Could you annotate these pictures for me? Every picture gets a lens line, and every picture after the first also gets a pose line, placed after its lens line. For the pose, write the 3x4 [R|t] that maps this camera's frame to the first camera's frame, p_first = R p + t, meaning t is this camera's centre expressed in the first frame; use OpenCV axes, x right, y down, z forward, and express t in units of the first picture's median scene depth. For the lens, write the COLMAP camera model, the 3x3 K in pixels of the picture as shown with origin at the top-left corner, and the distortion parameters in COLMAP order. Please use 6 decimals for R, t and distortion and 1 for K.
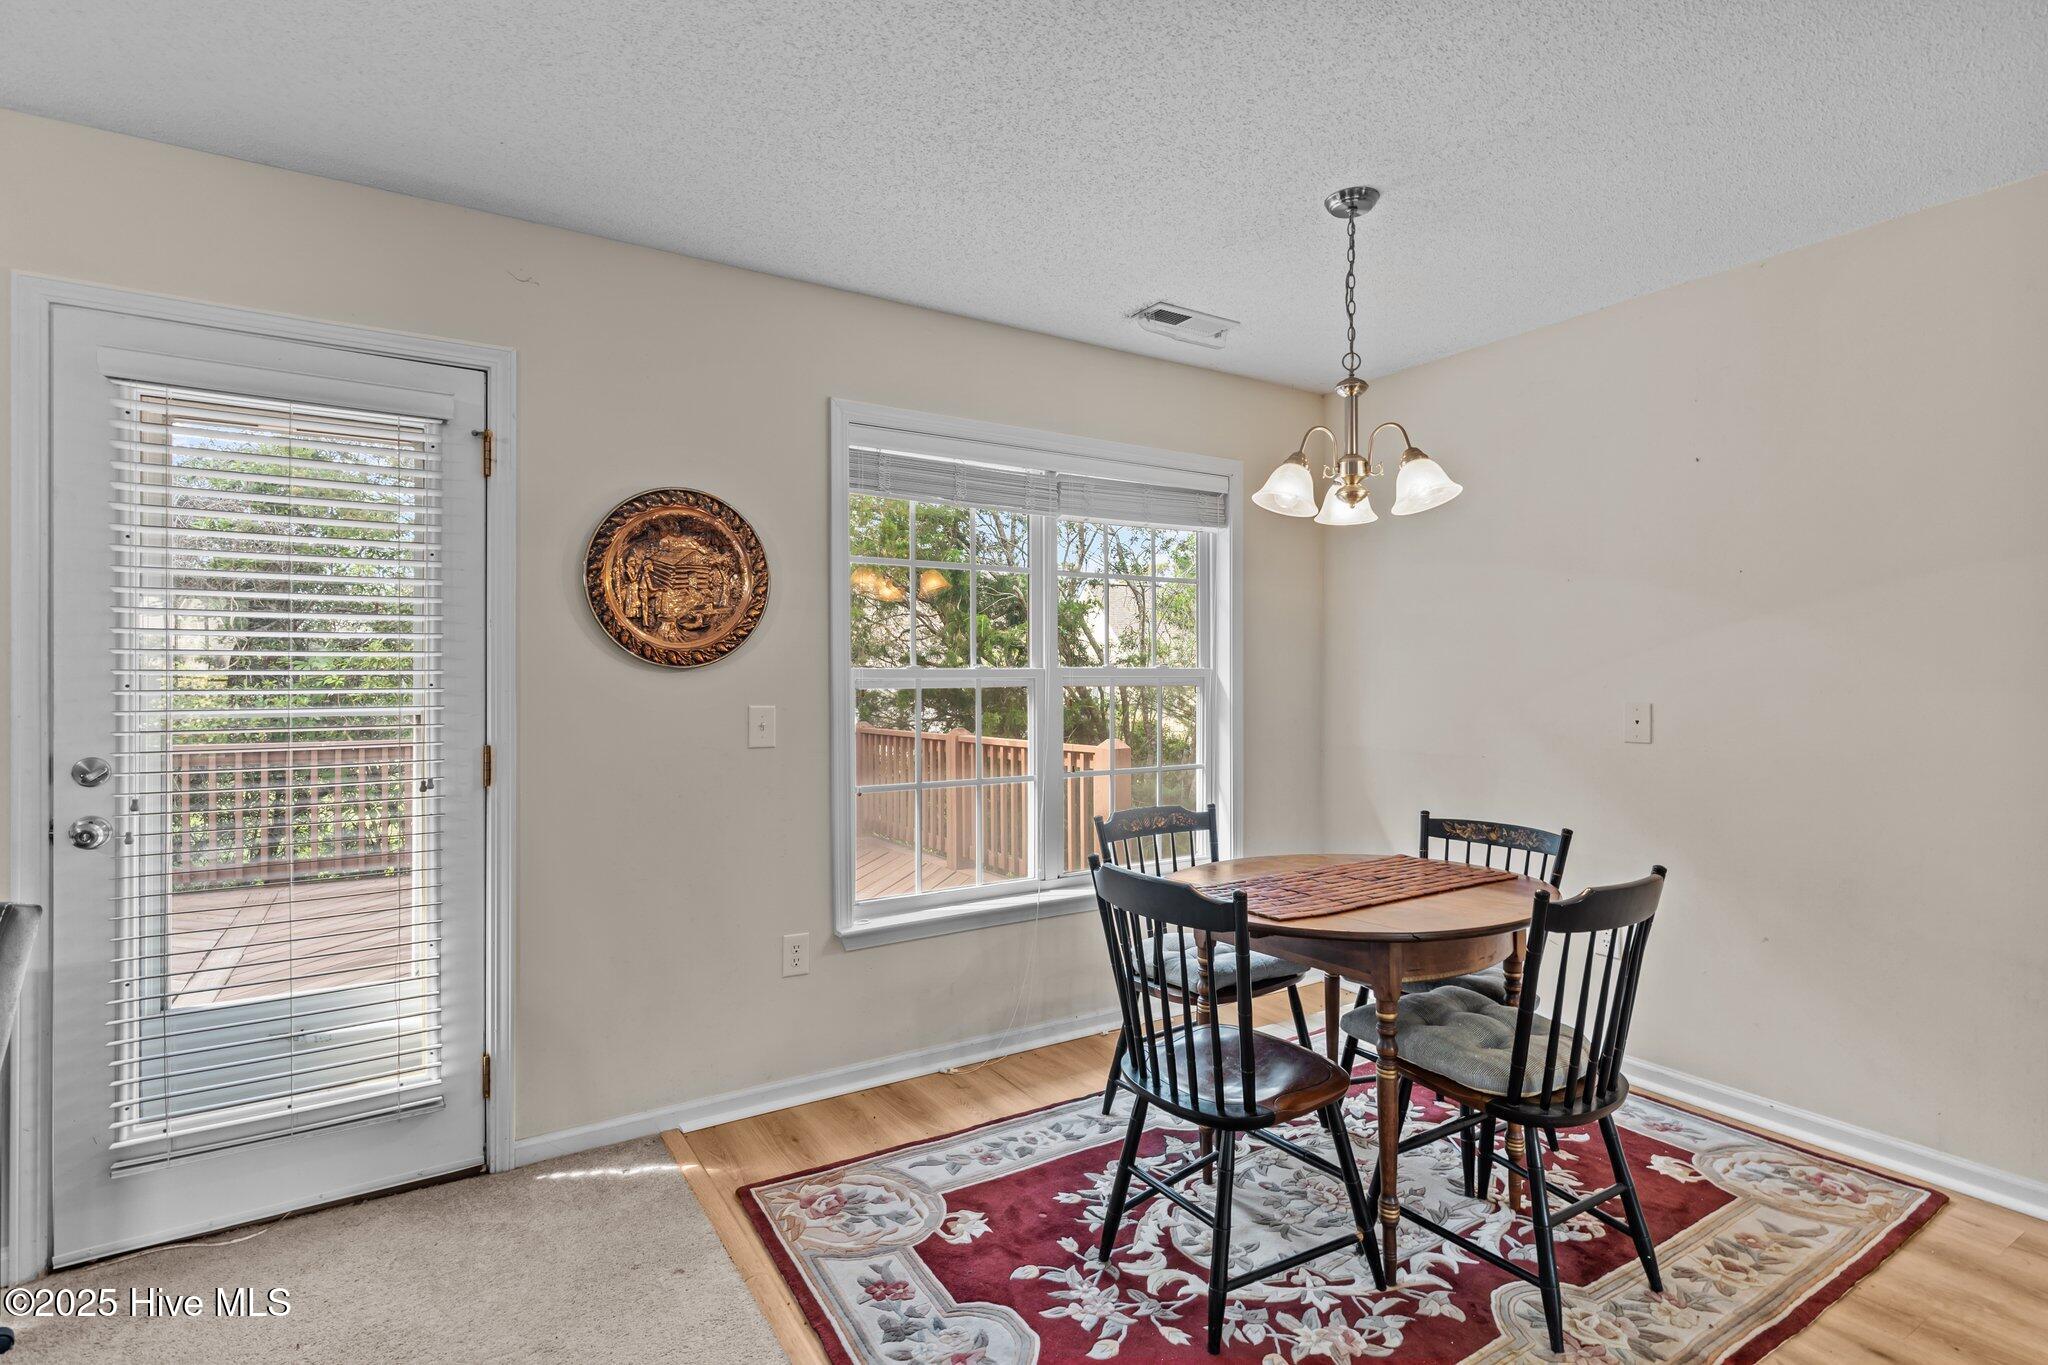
lens RADIAL K [[987.4, 0, 1011.2], [0, 987.4, 678.8], [0, 0, 1]] dist [0.002033, -0.000907]
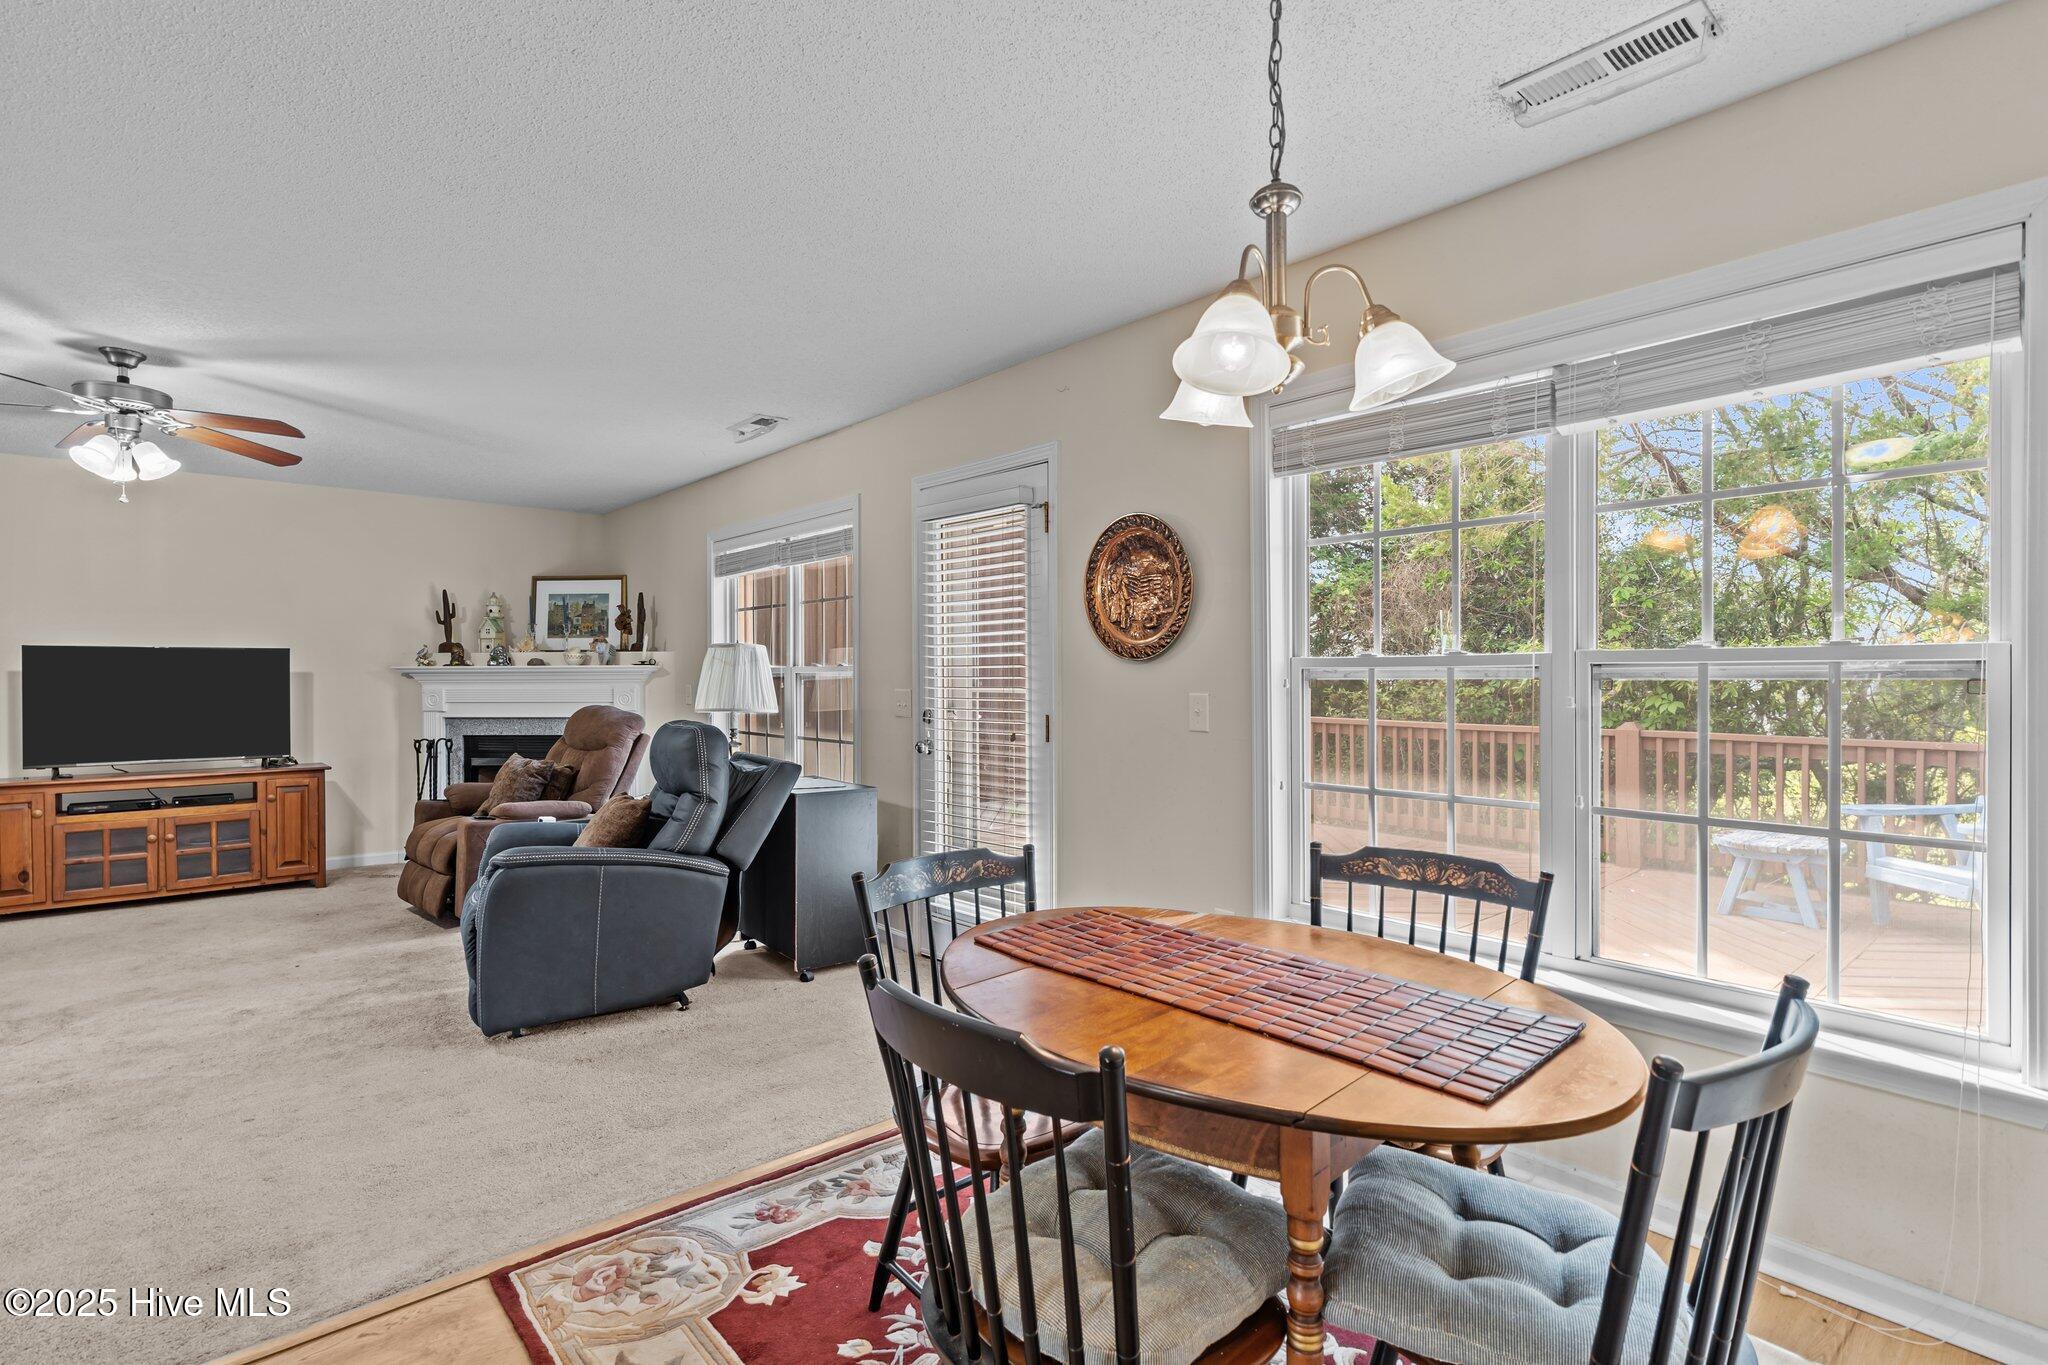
lens RADIAL K [[987.4, 0, 1020.8], [0, 987.4, 682.1], [0, 0, 1]] dist [0.002033, -0.000907]
pose [[0.166064, 0.008676, -0.986077, 0.916091], [0.001434, 0.999958, 0.009039, 0.004360], [0.986114, -0.002915, 0.166044, 0.717692]]
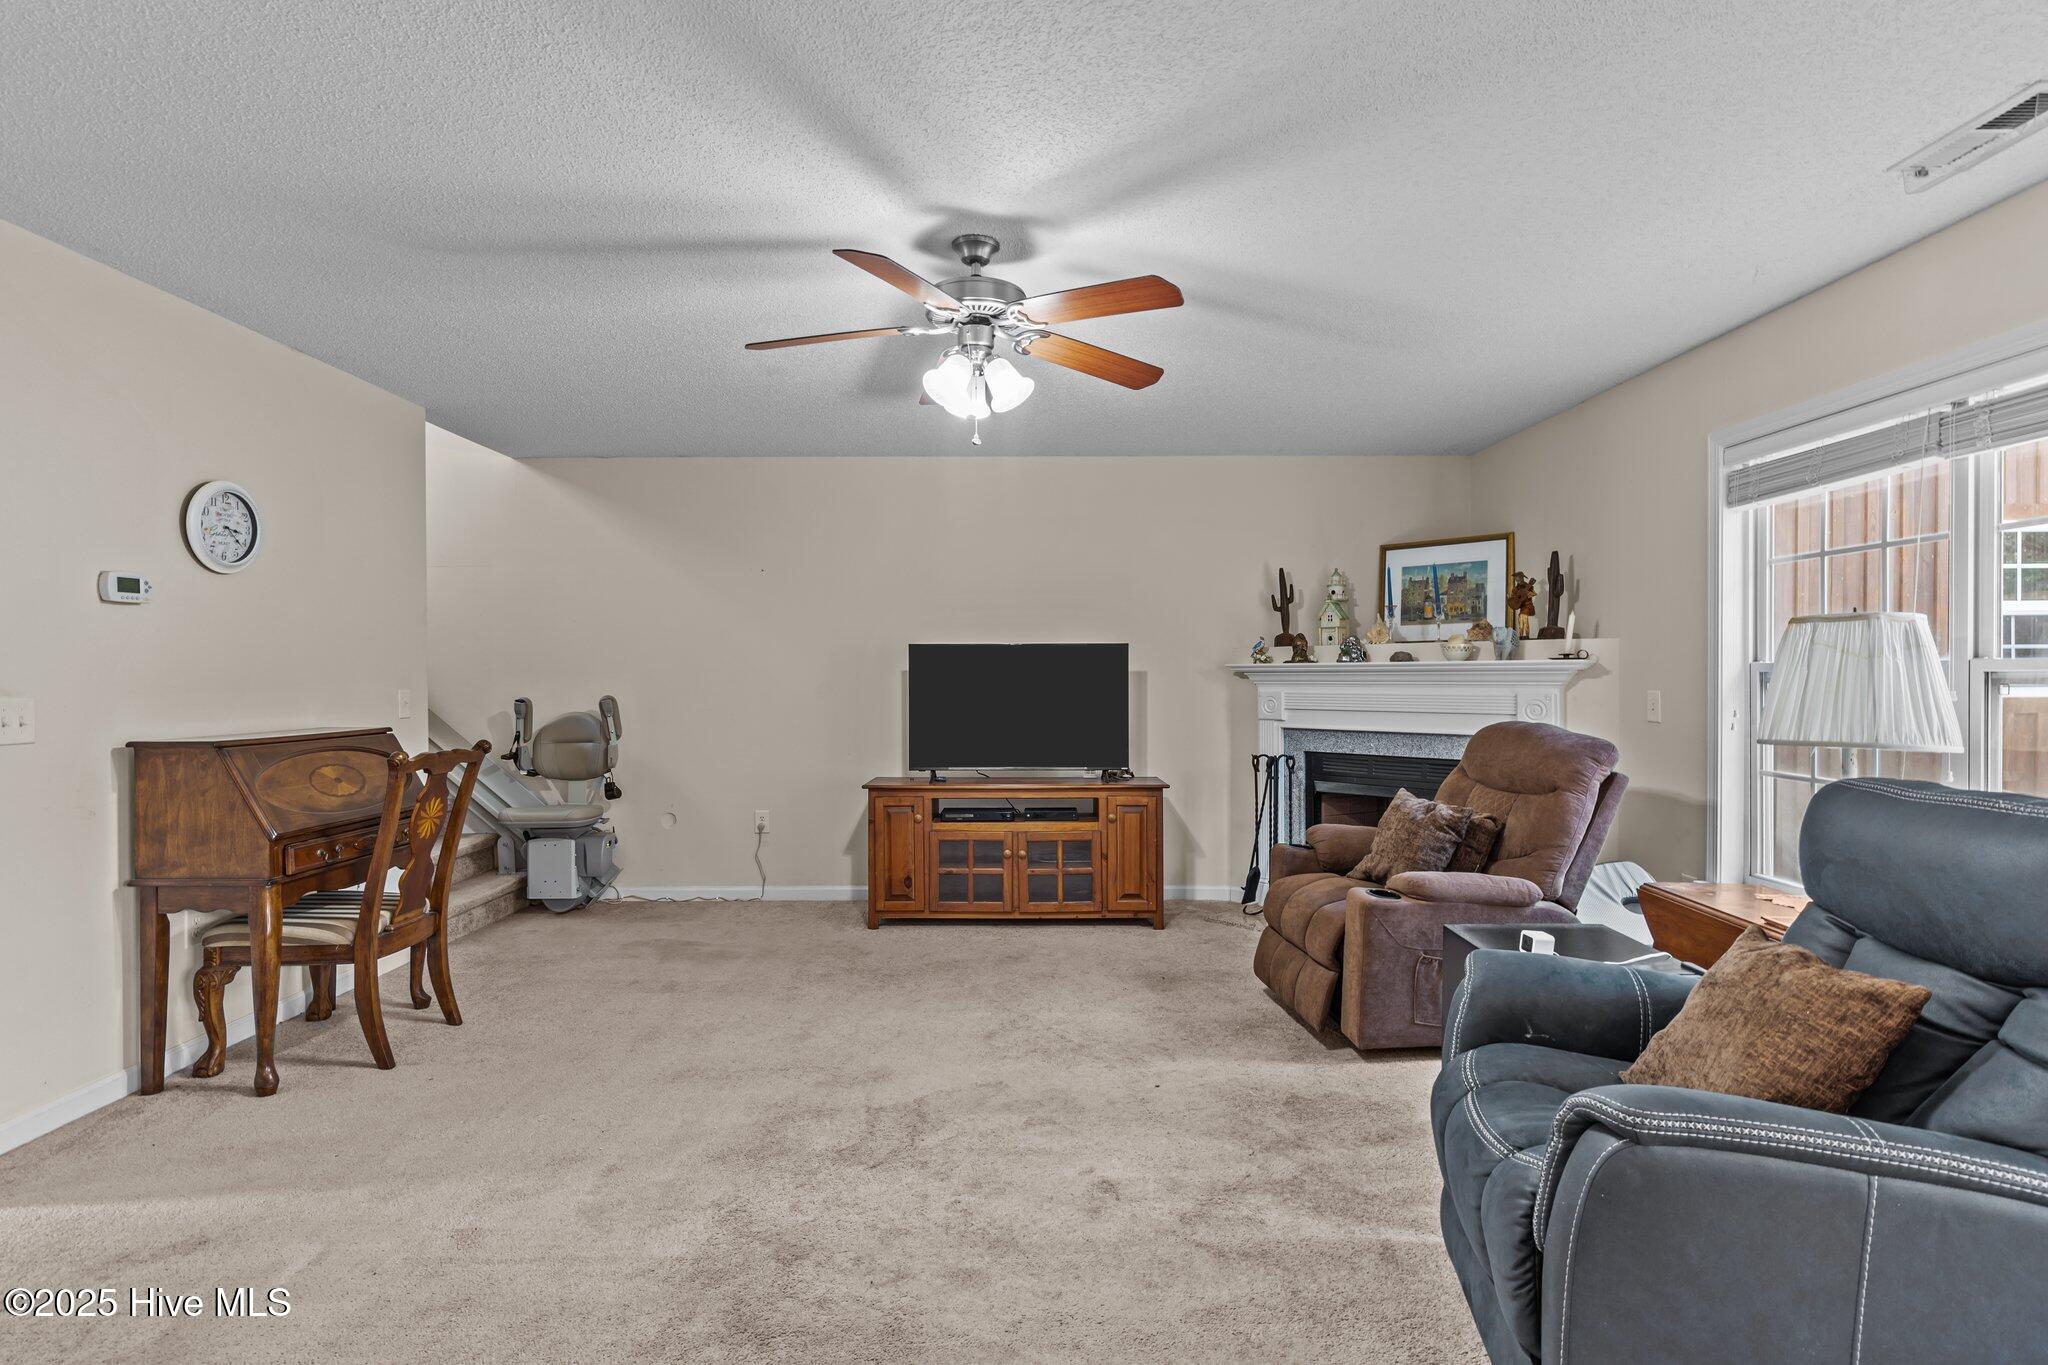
lens RADIAL K [[987.4, 0, 1017.3], [0, 987.4, 681.5], [0, 0, 1]] dist [0.002033, -0.000907]
pose [[-0.522459, 0.009940, -0.852606, 0.165923], [0.003976, 0.999950, 0.009222, 0.000850], [0.852655, 0.001428, -0.522472, 0.264833]]
